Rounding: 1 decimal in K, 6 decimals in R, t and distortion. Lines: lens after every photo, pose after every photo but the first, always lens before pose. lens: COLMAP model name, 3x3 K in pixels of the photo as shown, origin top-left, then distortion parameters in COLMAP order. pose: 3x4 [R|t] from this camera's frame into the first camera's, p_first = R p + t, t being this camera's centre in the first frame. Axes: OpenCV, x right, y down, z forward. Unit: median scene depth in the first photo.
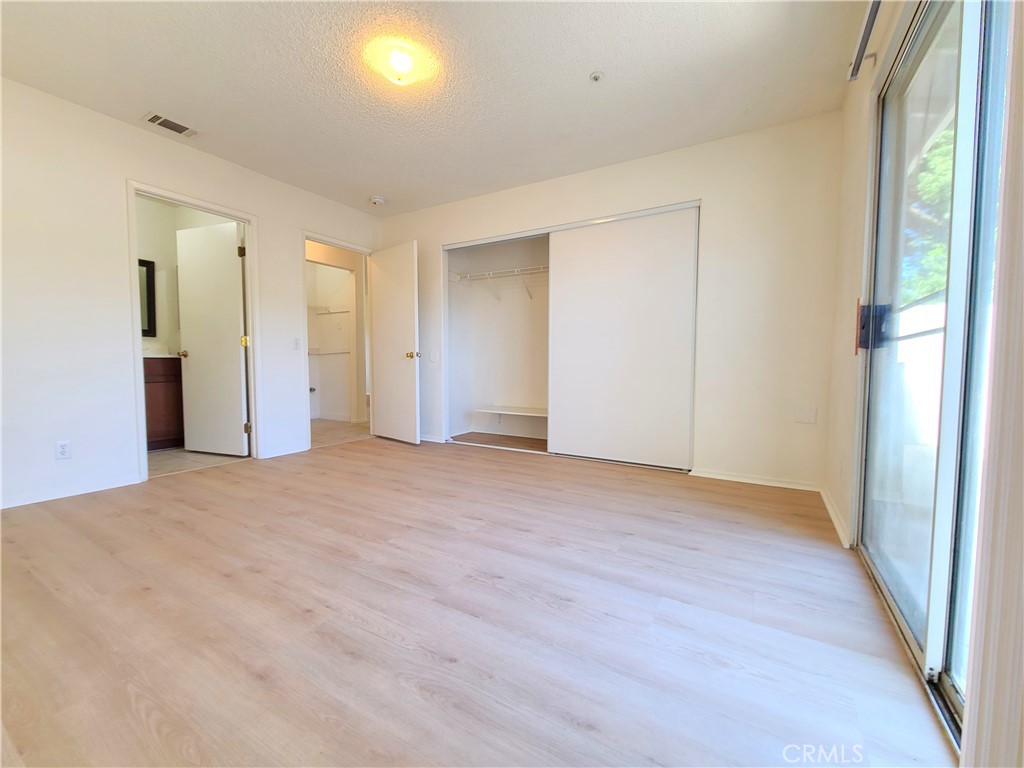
lens RADIAL K [[426.4, 0, 513.3], [0, 426.4, 383.8], [0, 0, 1]] dist [0.002353, -0.001703]
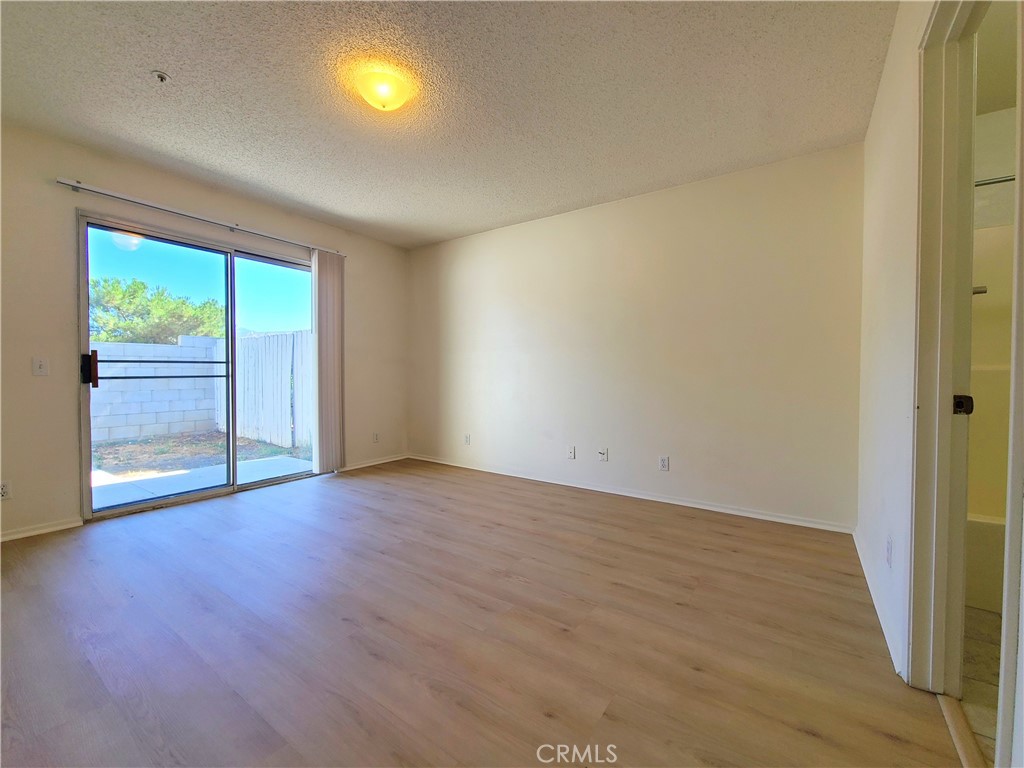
lens RADIAL K [[426.4, 0, 511.0], [0, 426.4, 381.0], [0, 0, 1]] dist [0.002353, -0.001703]
pose [[-0.997317, -0.008620, 0.072689, -0.694652], [-0.003290, 0.997317, 0.073136, -0.189672], [-0.073125, 0.072701, -0.994669, 2.179637]]
